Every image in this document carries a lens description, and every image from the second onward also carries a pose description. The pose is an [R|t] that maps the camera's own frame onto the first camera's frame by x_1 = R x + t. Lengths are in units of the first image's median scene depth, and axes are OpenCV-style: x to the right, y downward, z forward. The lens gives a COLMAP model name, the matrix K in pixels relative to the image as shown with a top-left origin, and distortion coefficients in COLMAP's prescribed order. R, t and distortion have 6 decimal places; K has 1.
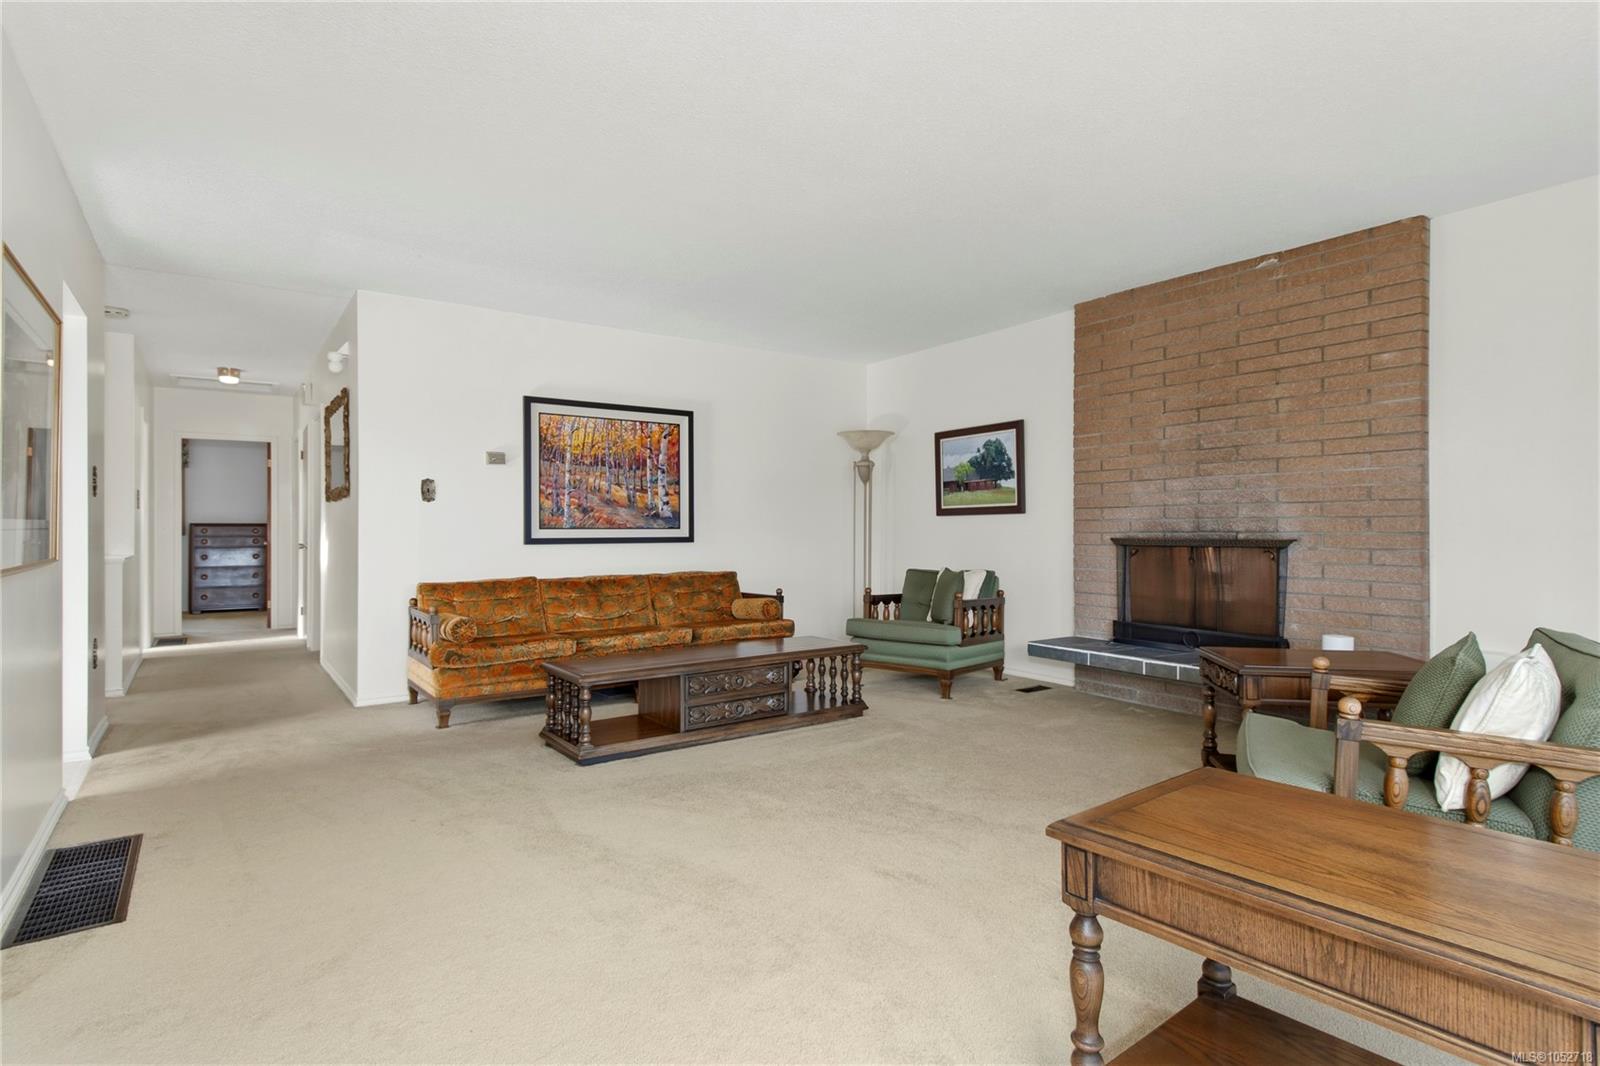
lens RADIAL K [[809.9, 0, 801.1], [0, 809.9, 527.1], [0, 0, 1]] dist [0.003123, -0.000055]
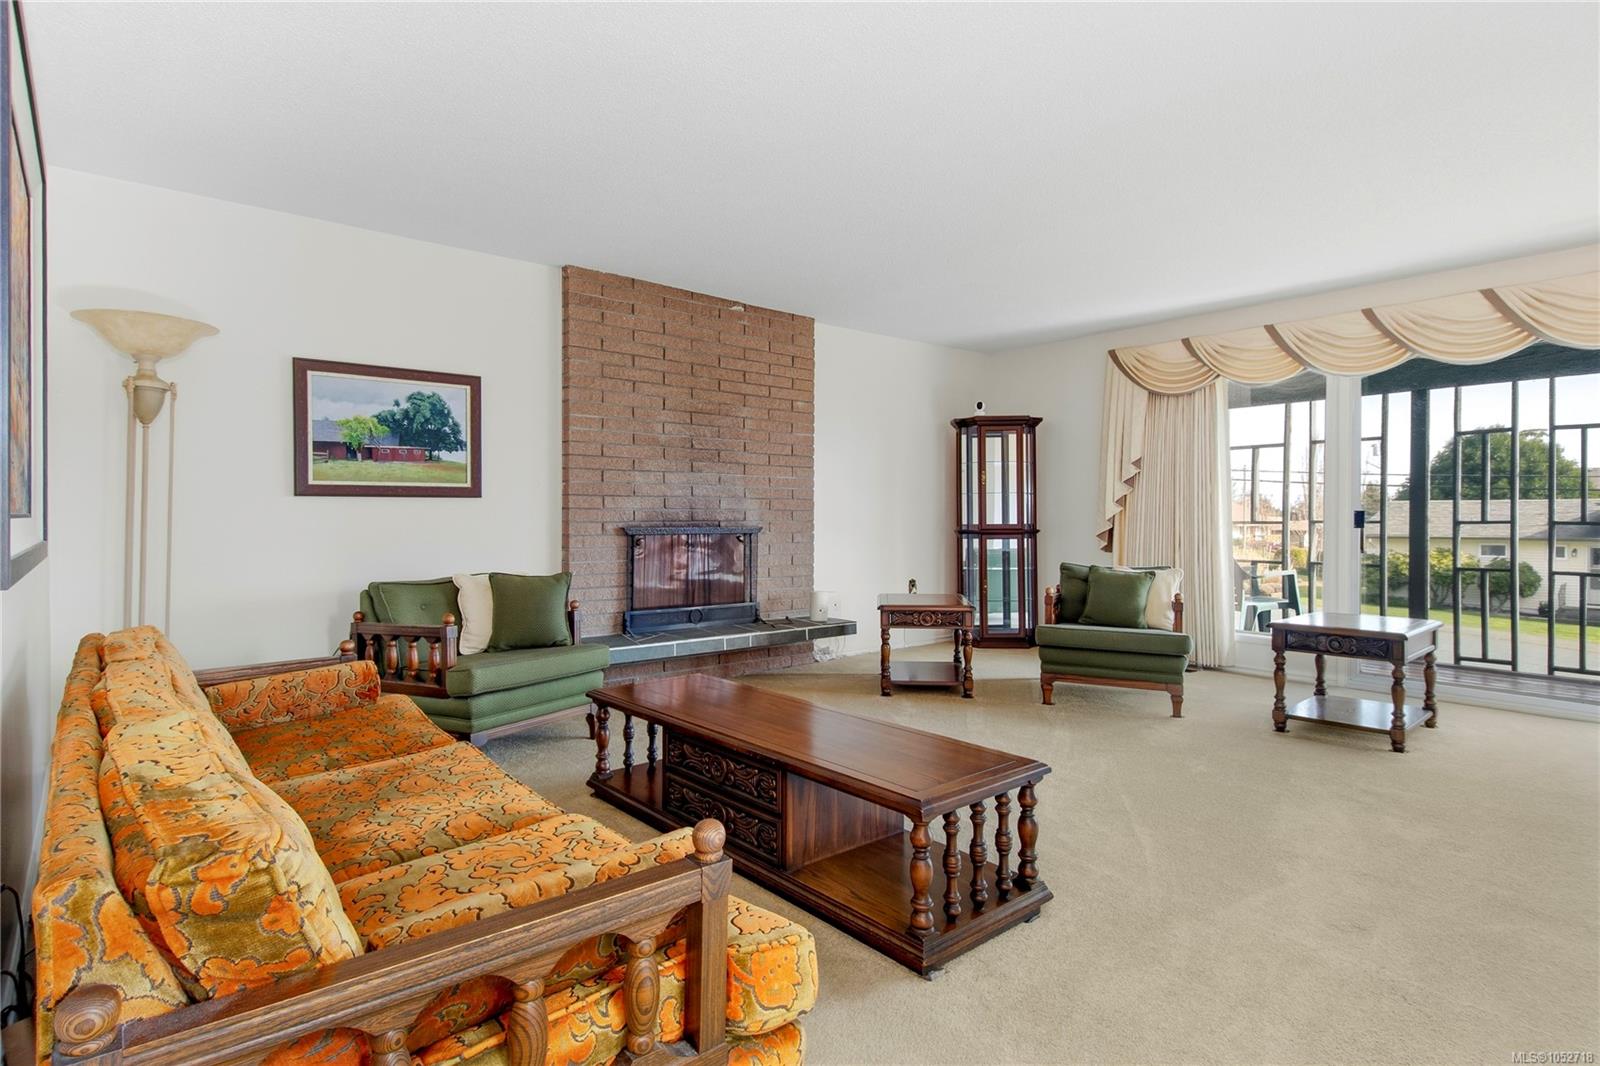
lens RADIAL K [[809.9, 0, 802.7], [0, 809.9, 527.0], [0, 0, 1]] dist [0.003123, -0.000055]
pose [[-0.083748, -0.004709, 0.996476, -0.518485], [-0.001069, 0.999989, 0.004636, 0.007033], [-0.996486, -0.000677, -0.083752, 0.748118]]
